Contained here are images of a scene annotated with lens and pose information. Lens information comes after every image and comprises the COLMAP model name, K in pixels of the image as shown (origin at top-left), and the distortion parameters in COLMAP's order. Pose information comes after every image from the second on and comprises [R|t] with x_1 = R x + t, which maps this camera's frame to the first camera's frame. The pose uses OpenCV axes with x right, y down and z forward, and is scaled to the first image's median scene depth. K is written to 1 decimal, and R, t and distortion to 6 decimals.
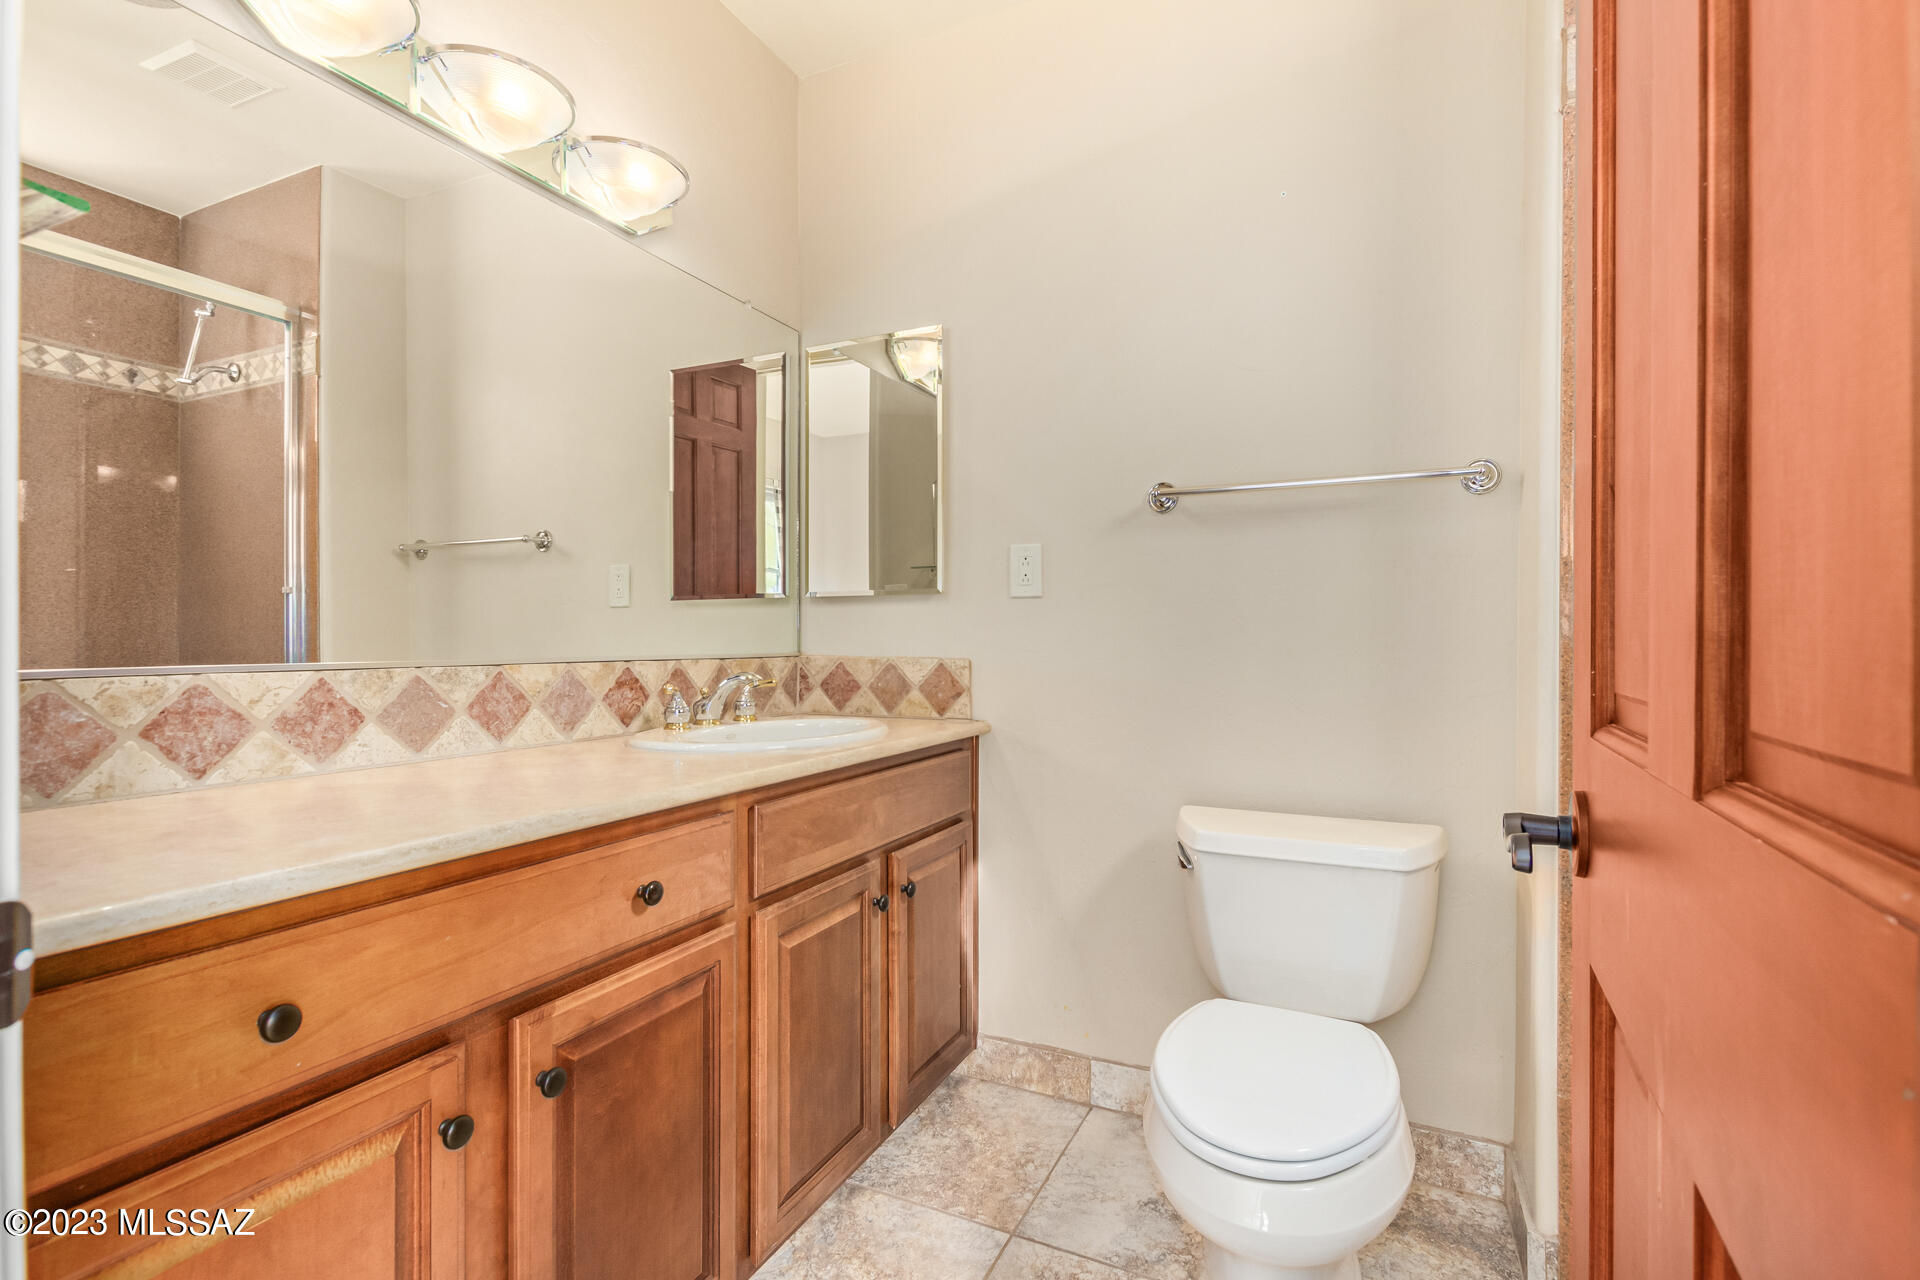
lens RADIAL K [[886.3, 0, 958.9], [0, 886.3, 632.3], [0, 0, 1]] dist [0.000422, -0.000357]
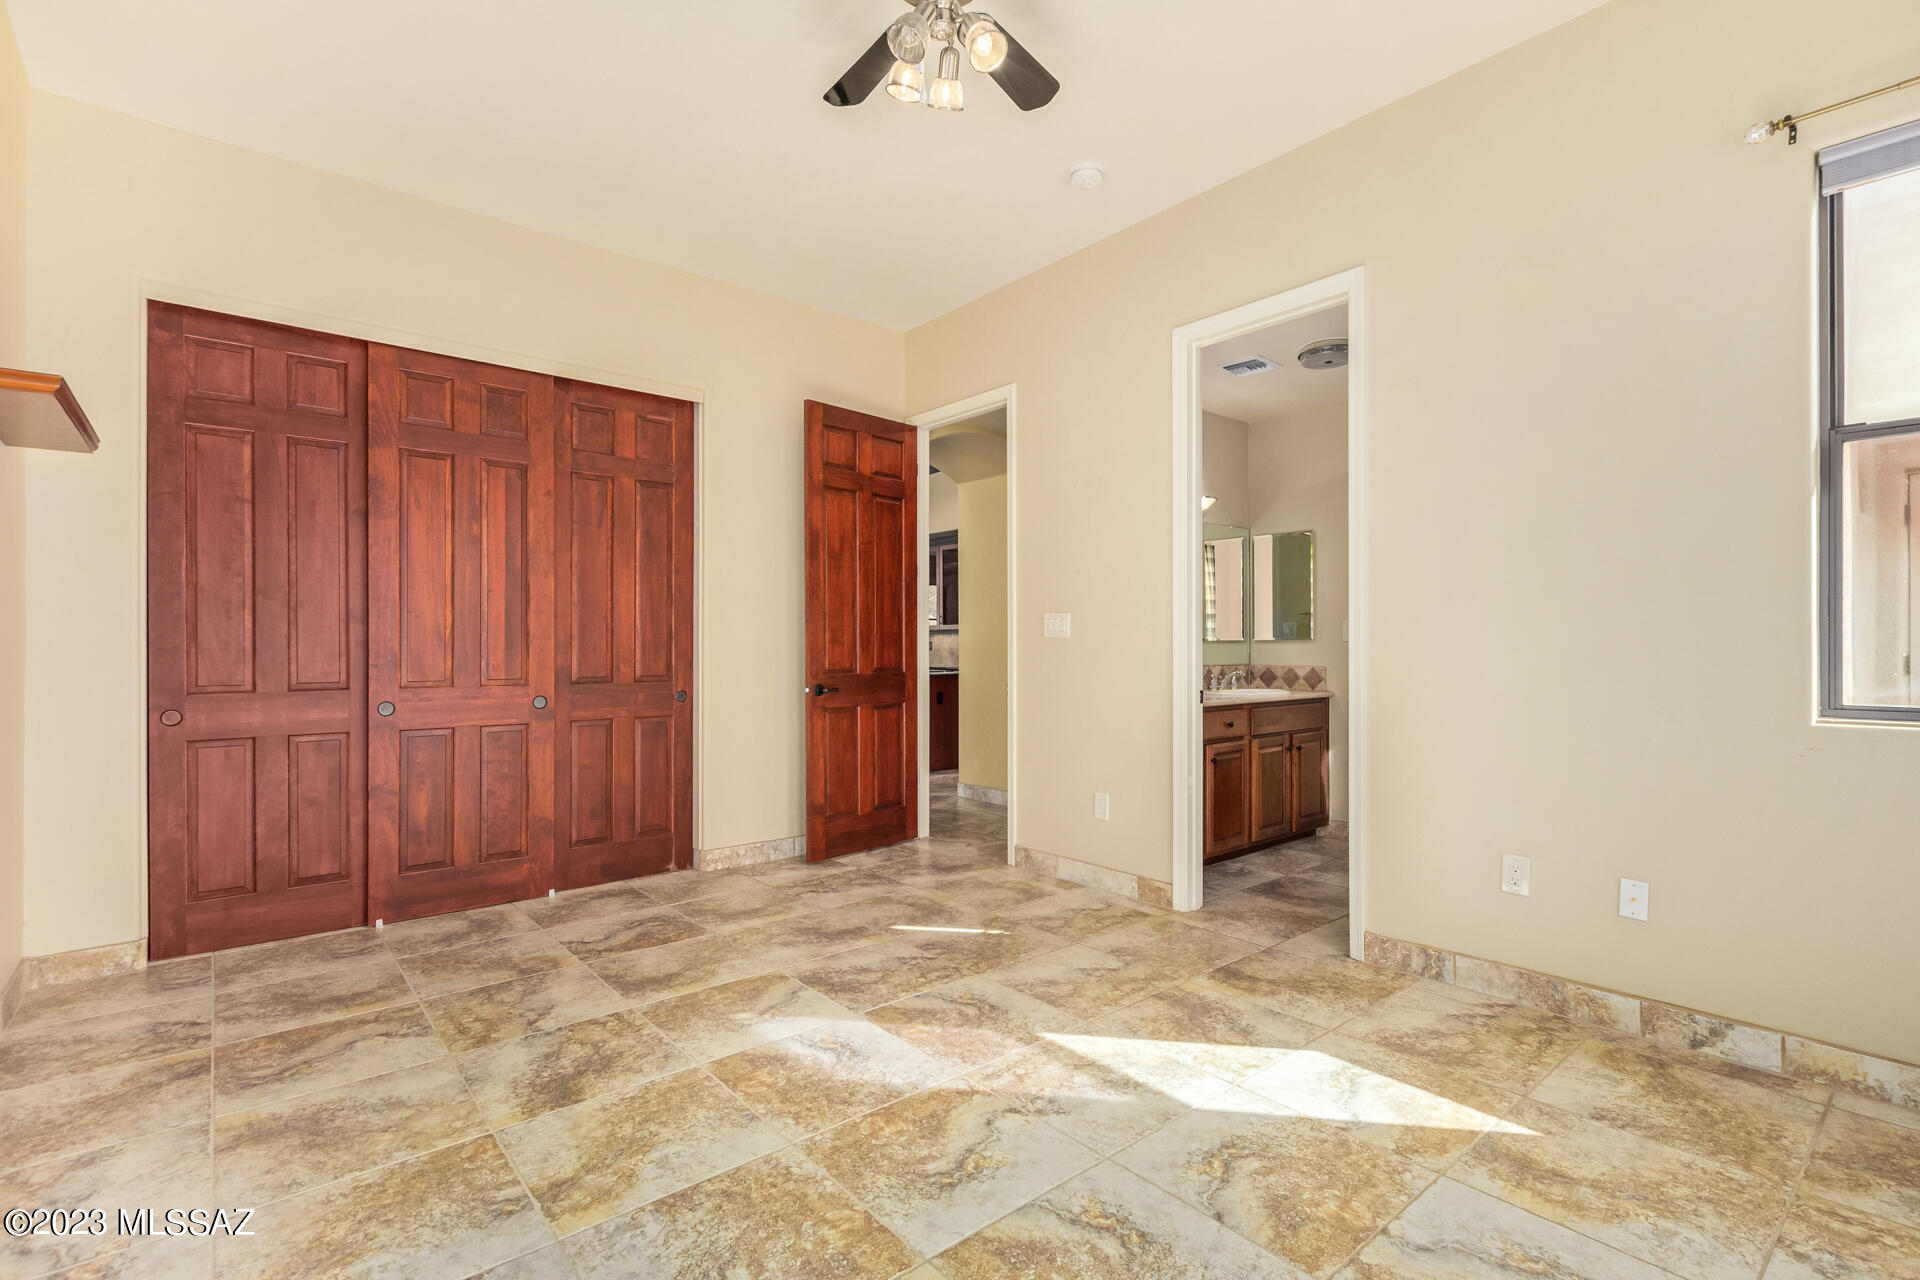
lens RADIAL K [[870.8, 0, 960.0], [0, 870.8, 640.0], [0, 0, 1]] dist [0.012171, -0.009584]
pose [[0.916522, 0.003558, -0.399969, 0.056785], [-0.004967, 0.999985, -0.002487, -0.036841], [0.399954, 0.004266, 0.916526, -1.777920]]
